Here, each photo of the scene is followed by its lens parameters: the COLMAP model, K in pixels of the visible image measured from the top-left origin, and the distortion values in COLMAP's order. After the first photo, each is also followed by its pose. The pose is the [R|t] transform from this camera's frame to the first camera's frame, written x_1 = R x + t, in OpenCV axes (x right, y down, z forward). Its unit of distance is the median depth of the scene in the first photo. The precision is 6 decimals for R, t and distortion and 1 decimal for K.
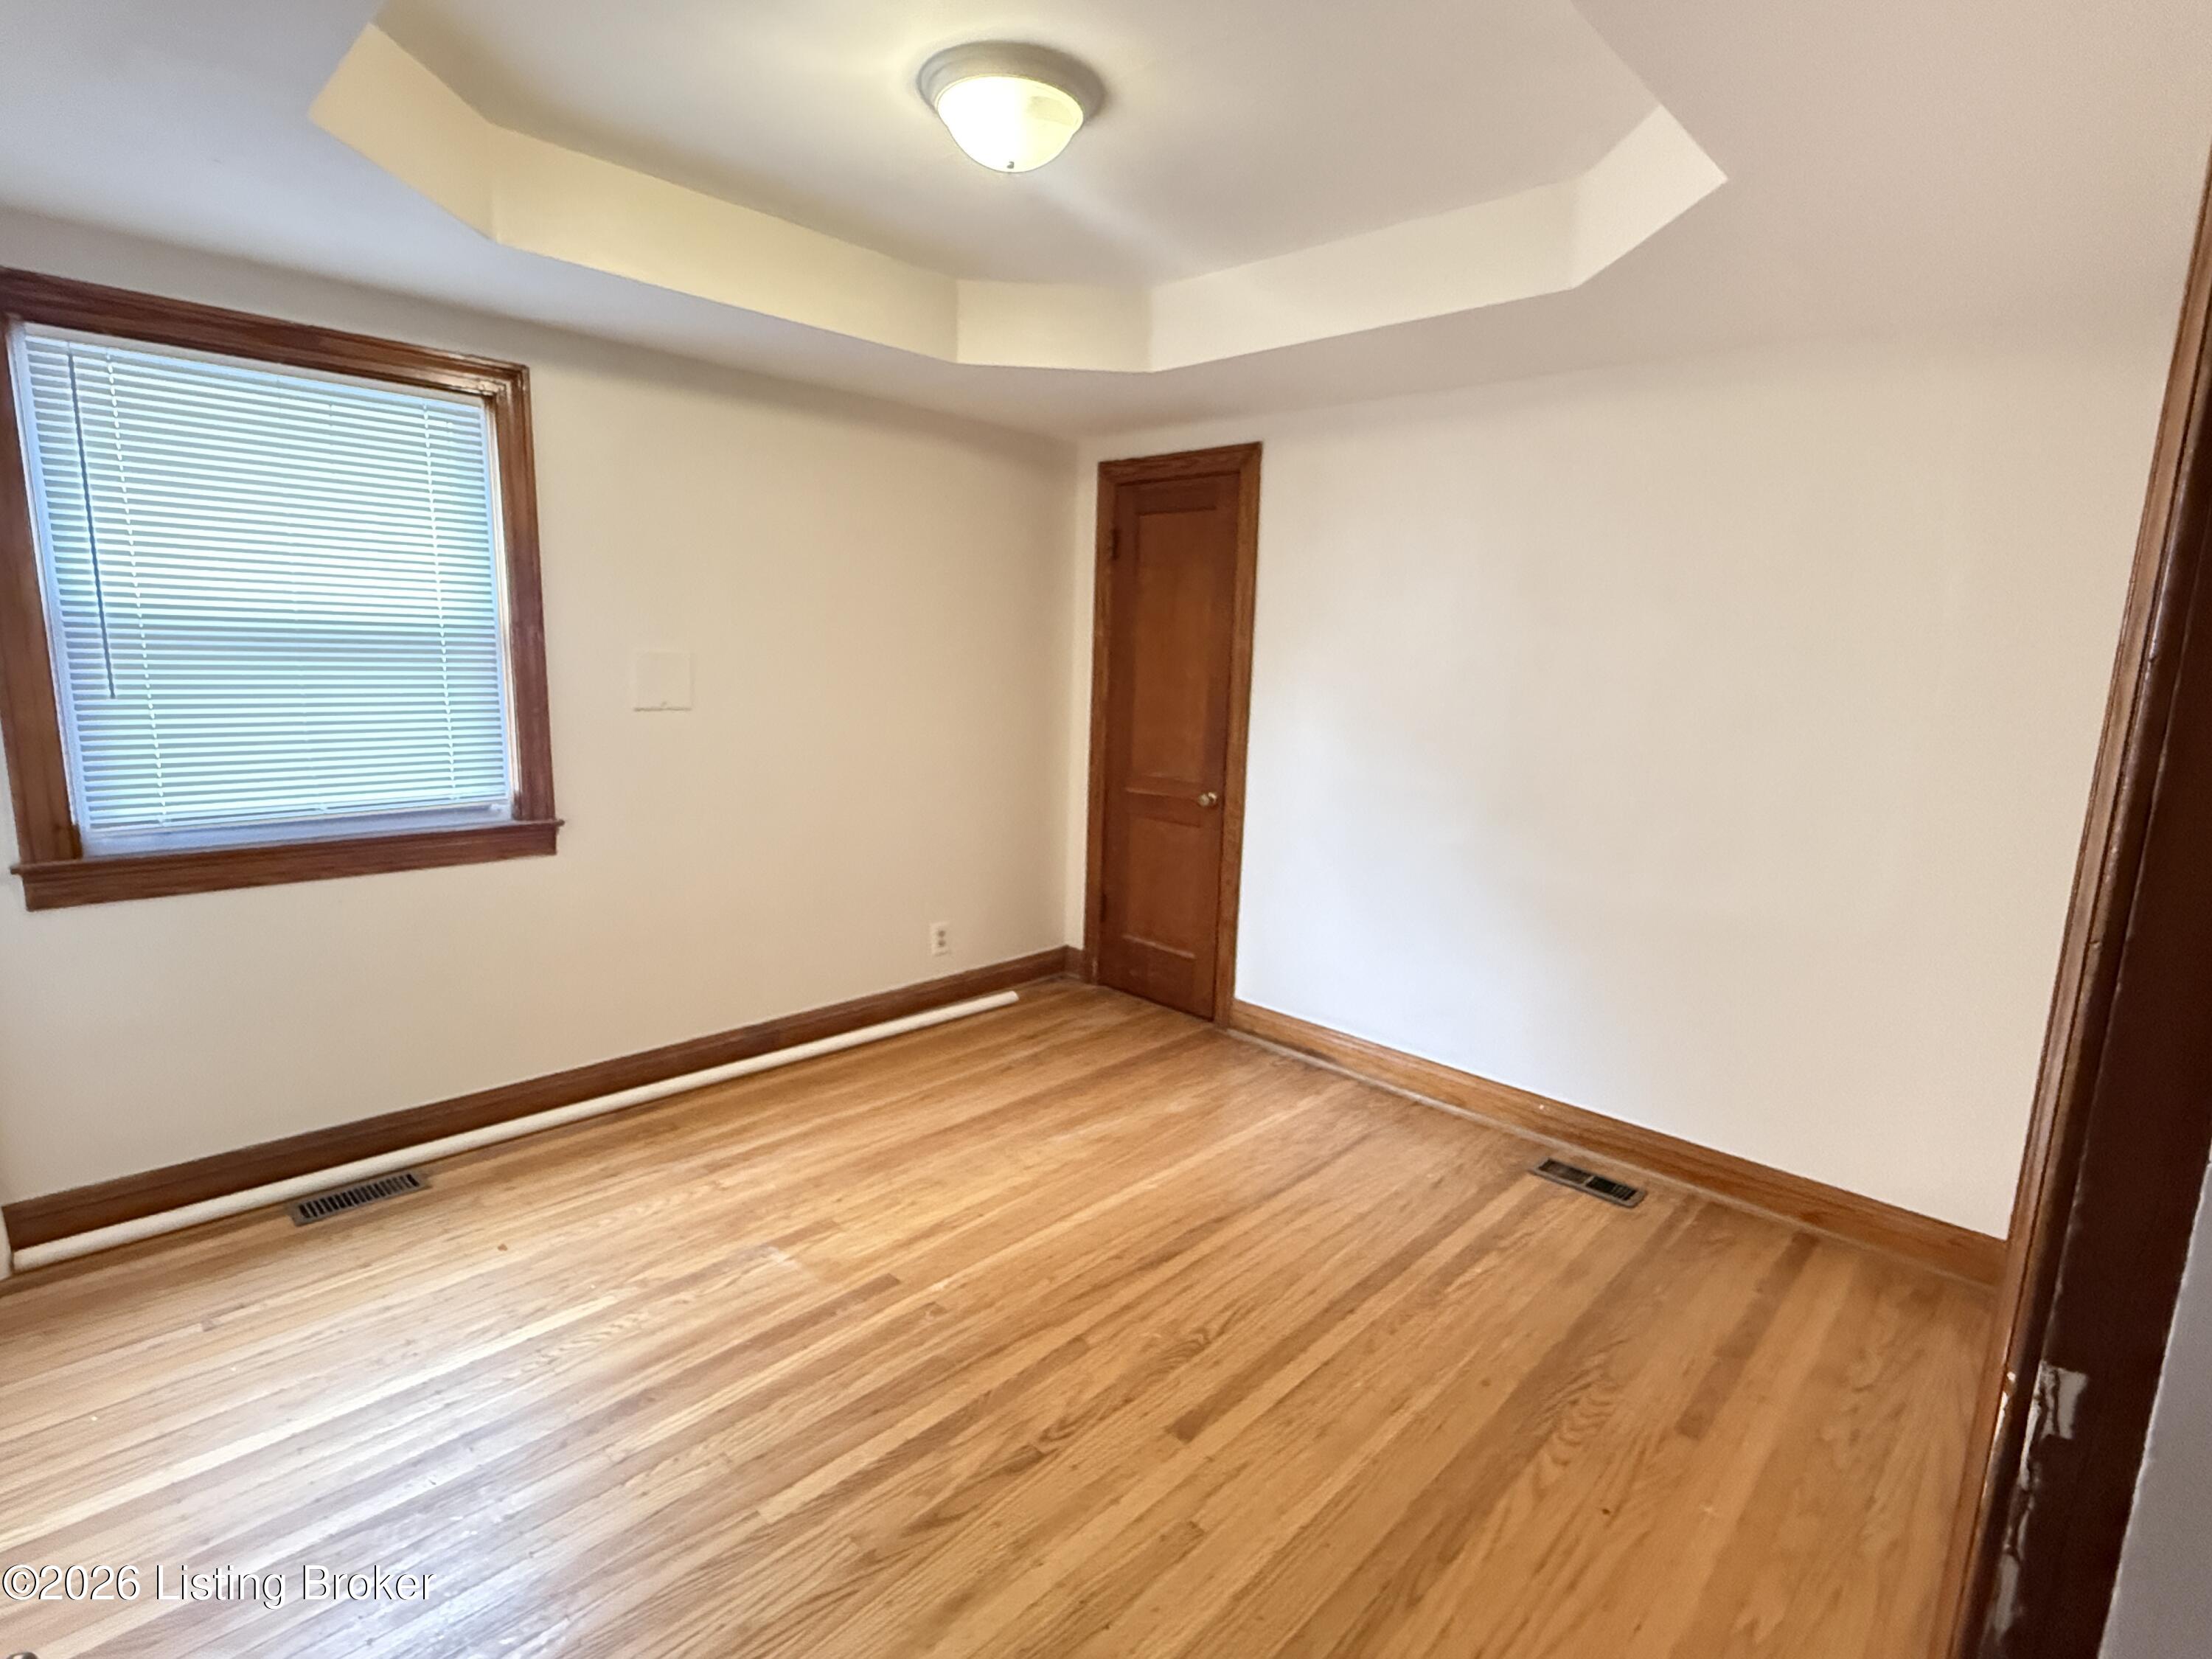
lens RADIAL K [[1095.1, 0, 1091.1], [0, 1095.1, 830.1], [0, 0, 1]] dist [0.004829, -0.000300]
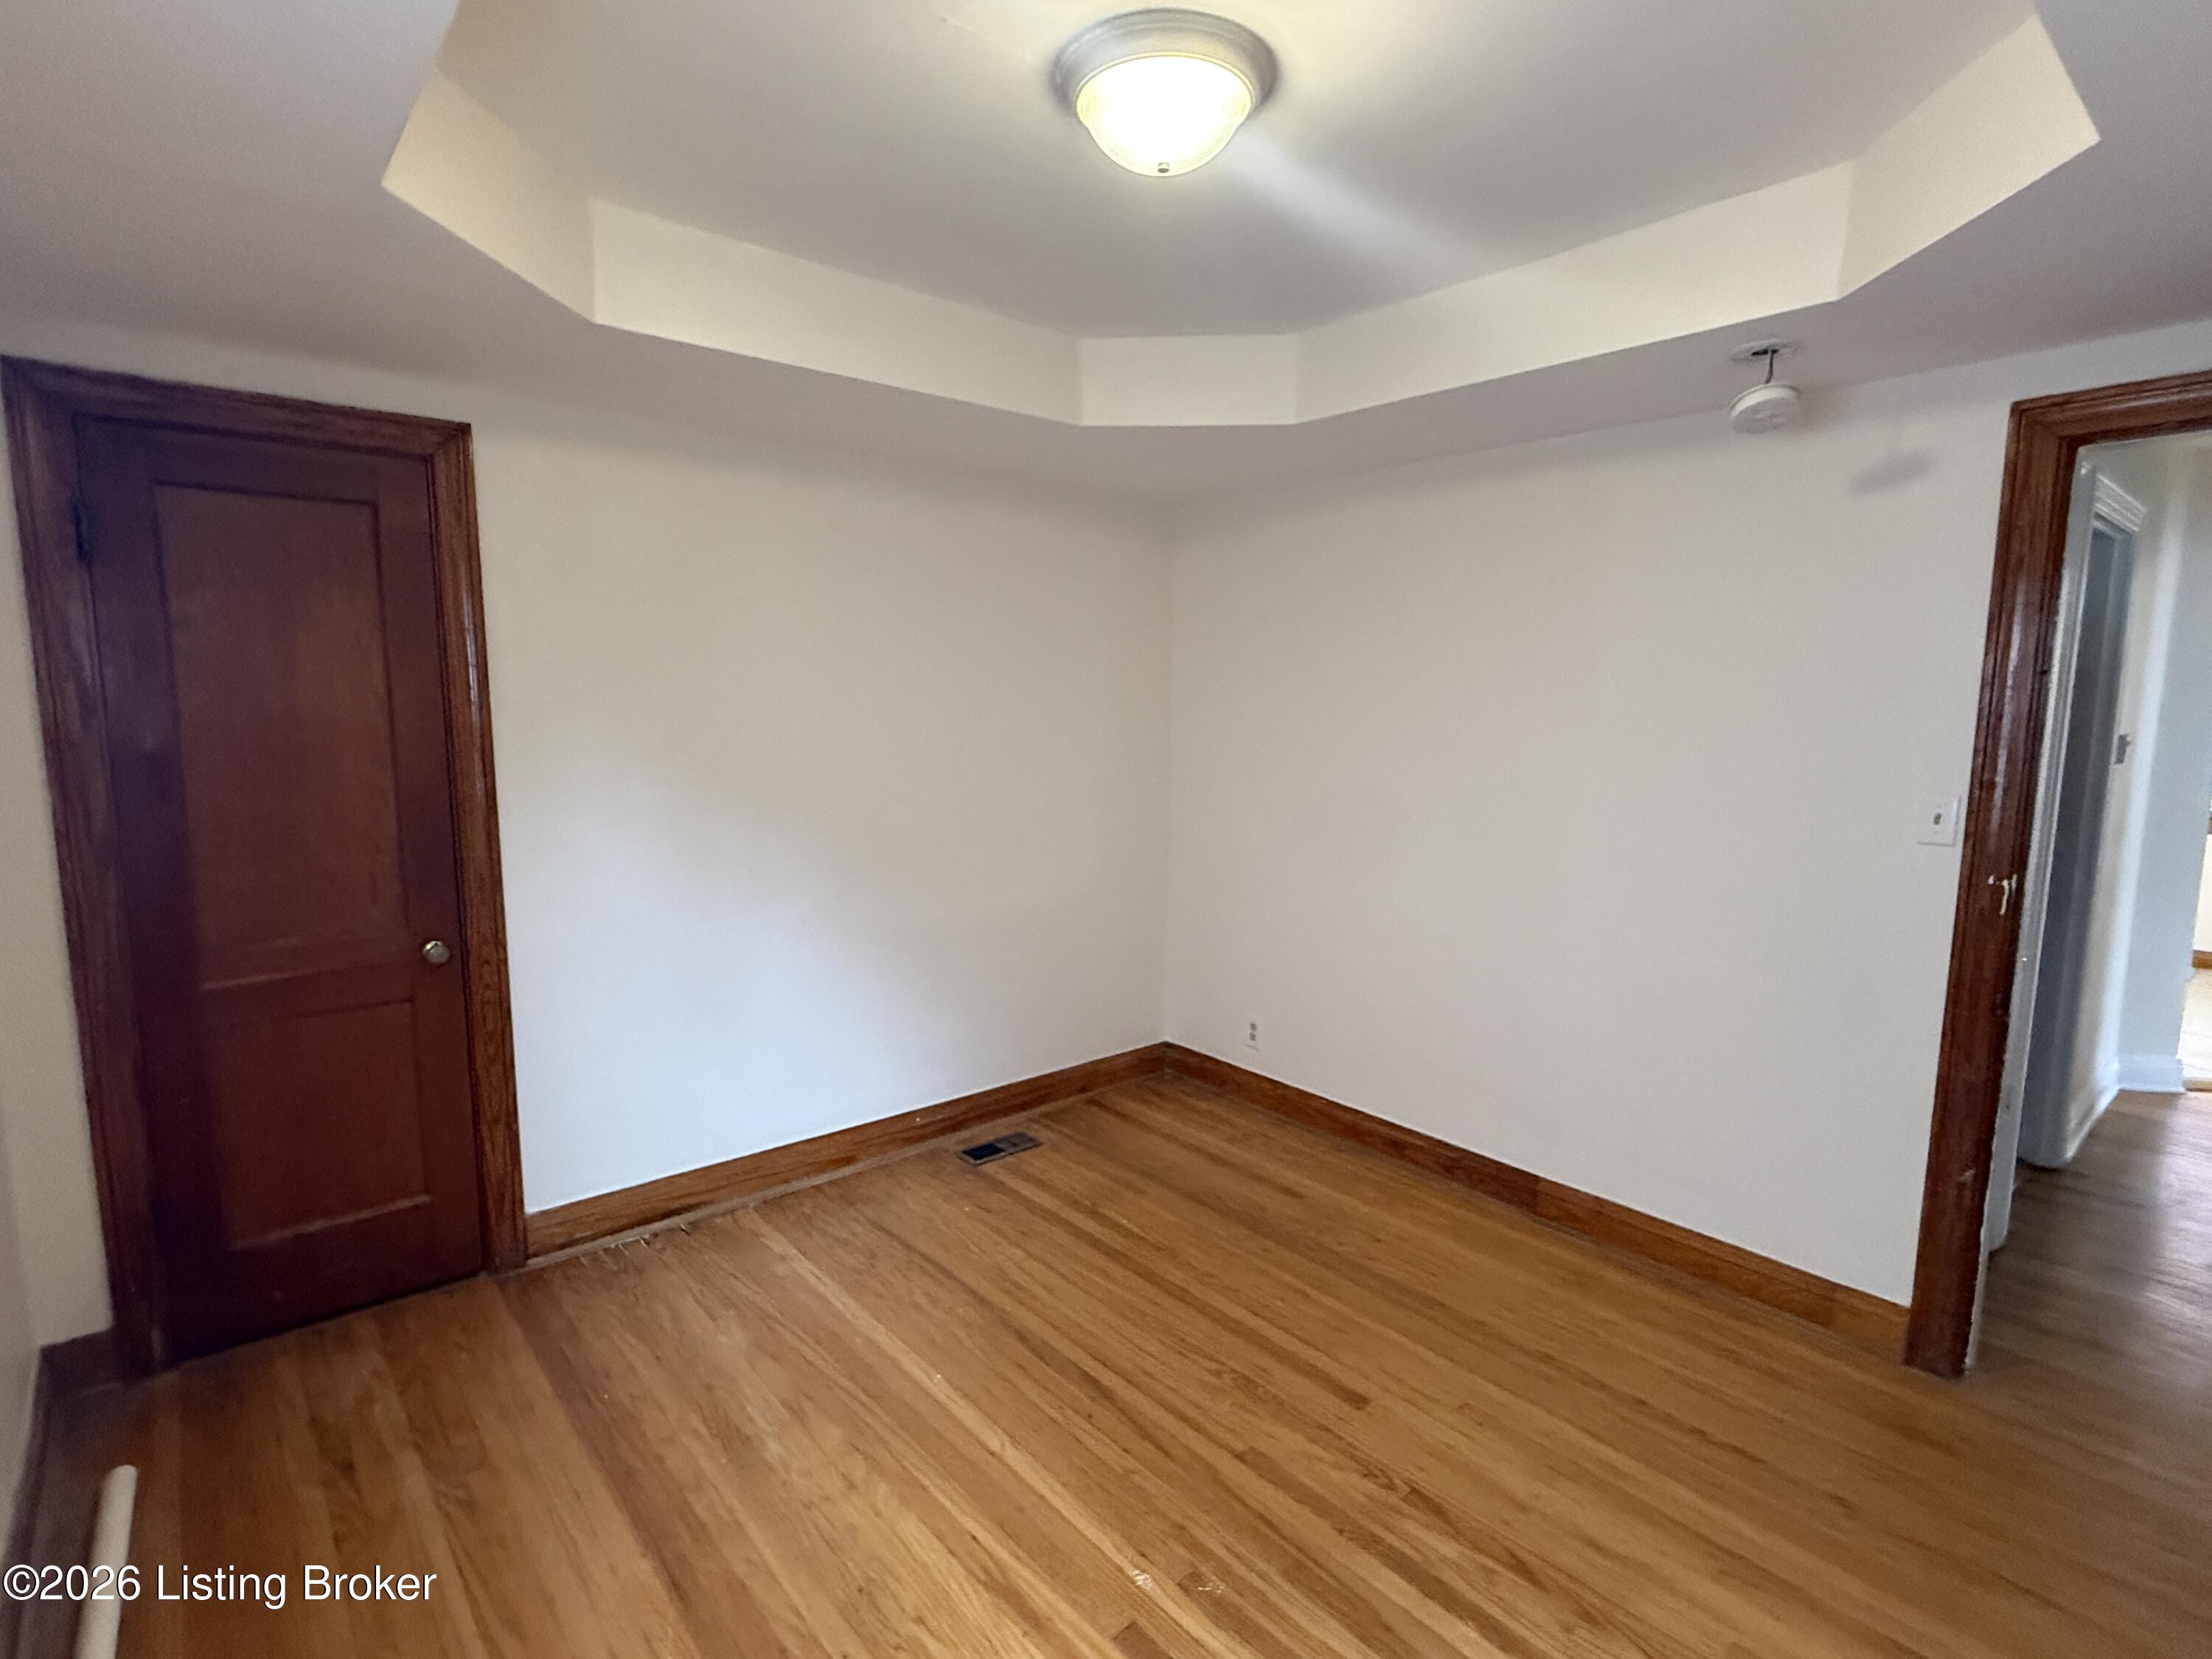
lens RADIAL K [[1095.1, 0, 1092.5], [0, 1095.1, 837.4], [0, 0, 1]] dist [0.004829, -0.000300]
pose [[0.073610, -0.154812, 0.985198, -0.684276], [0.165549, 0.976069, 0.141008, -0.167886], [-0.983451, 0.152718, 0.097477, 0.742478]]
